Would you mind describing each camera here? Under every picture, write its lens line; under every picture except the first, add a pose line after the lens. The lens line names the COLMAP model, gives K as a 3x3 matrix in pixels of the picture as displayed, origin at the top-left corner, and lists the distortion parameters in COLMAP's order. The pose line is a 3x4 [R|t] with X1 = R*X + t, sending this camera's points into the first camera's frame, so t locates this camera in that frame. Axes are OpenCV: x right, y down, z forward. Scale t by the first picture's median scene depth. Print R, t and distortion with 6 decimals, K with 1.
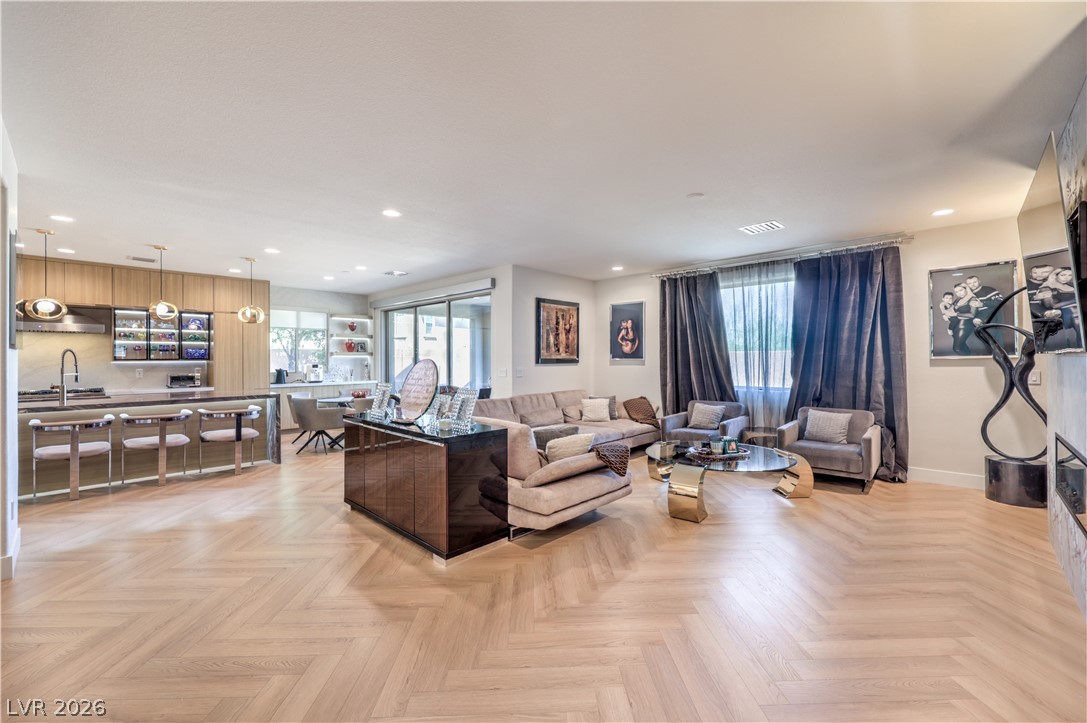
lens RADIAL K [[448.4, 0, 543.5], [0, 448.4, 361.5], [0, 0, 1]] dist [-0.000174, 0.000087]
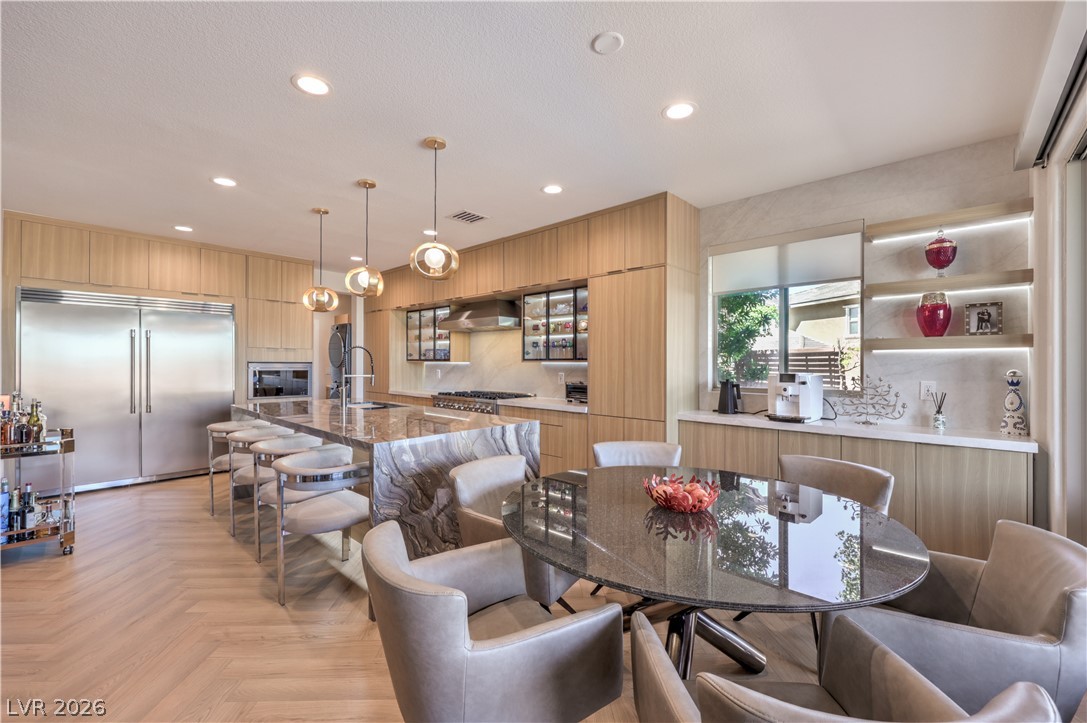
lens RADIAL K [[448.4, 0, 543.5], [0, 448.4, 361.5], [0, 0, 1]] dist [-0.000174, 0.000087]
pose [[0.011220, 0.002566, -0.999934, -0.124987], [-0.005716, 0.999981, 0.002502, -0.003284], [0.999921, 0.005687, 0.011234, 0.744177]]
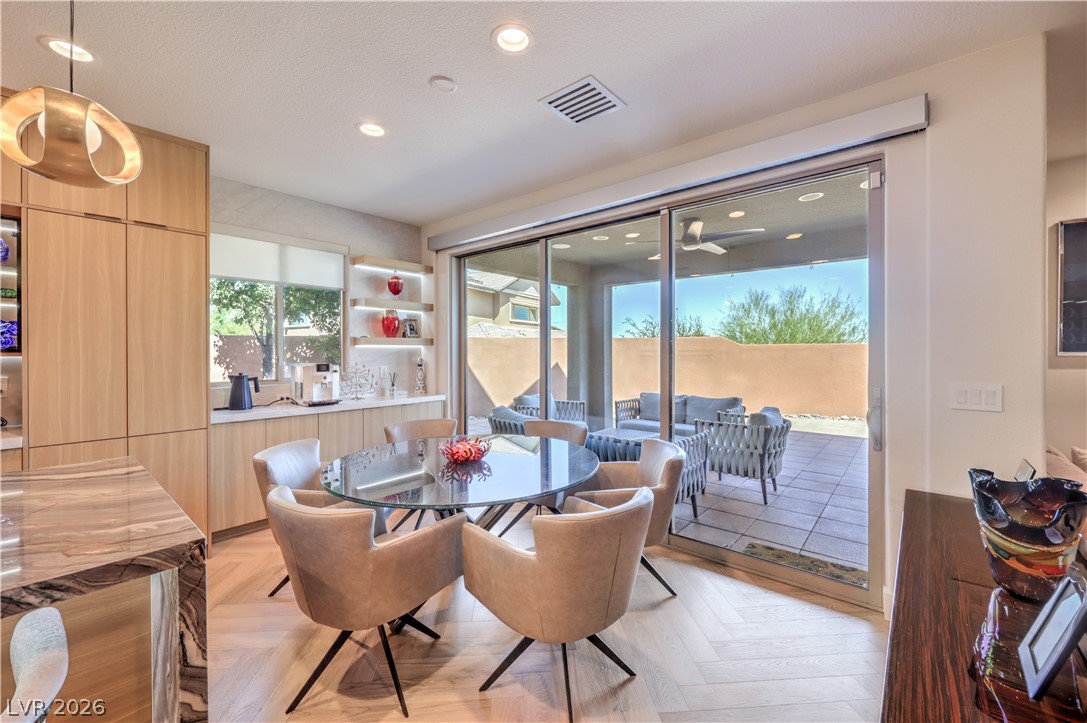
lens RADIAL K [[436.5, 0, 540.6], [0, 436.5, 357.1], [0, 0, 1]] dist [-0.002290, -0.000117]
pose [[0.998883, 0.001834, 0.047216, -0.297475], [-0.002184, 0.999971, 0.007350, -0.003650], [-0.047201, -0.007445, 0.998858, 0.529609]]
